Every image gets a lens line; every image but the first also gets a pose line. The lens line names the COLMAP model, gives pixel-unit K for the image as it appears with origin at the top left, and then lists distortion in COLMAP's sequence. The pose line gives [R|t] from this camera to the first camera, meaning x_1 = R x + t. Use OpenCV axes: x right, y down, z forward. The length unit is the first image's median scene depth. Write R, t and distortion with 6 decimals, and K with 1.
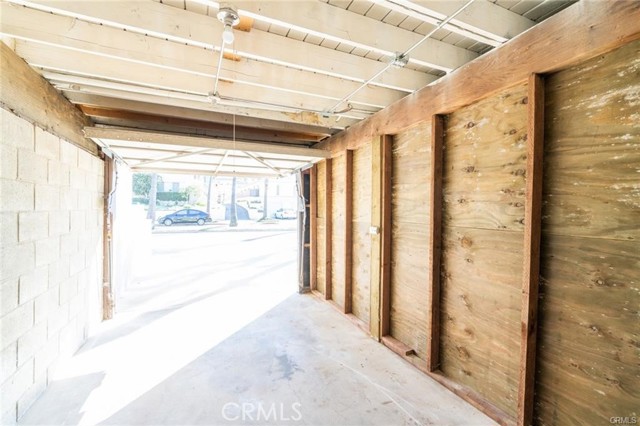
lens RADIAL K [[286.6, 0, 320.1], [0, 286.6, 212.3], [0, 0, 1]] dist [0.002449, 0.000050]
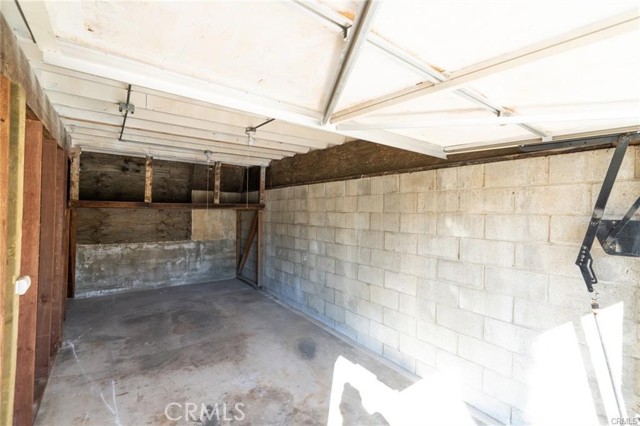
lens RADIAL K [[286.6, 0, 325.3], [0, 286.6, 208.7], [0, 0, 1]] dist [0.002449, 0.000050]
pose [[-0.973466, -0.024030, -0.227566, -0.292769], [-0.024371, 0.999702, -0.001313, -0.115754], [0.227530, 0.004268, -0.973762, 2.358912]]
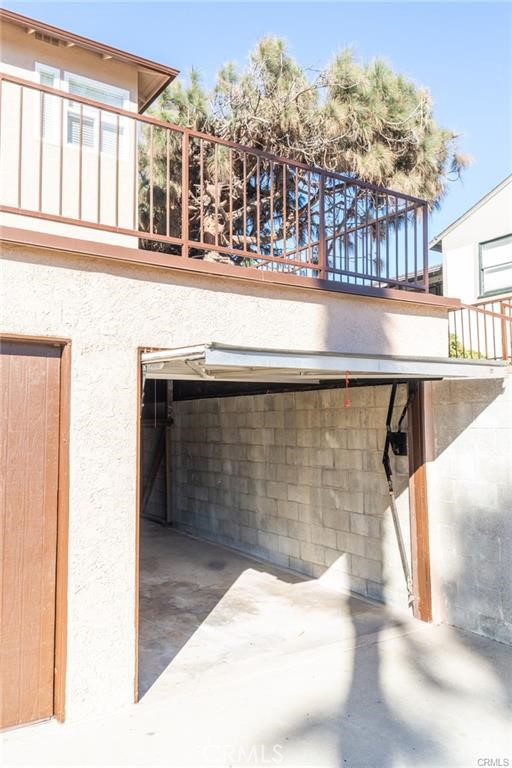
lens RADIAL K [[603.3, 0, 253.7], [0, 603.3, 384.1], [0, 0, 1]] dist [-0.051504, -0.001488]
pose [[-0.988937, -0.002510, -0.148314, -0.276296], [0.004594, 0.998859, -0.047537, -0.191434], [0.148264, -0.047692, -0.987797, 4.247682]]
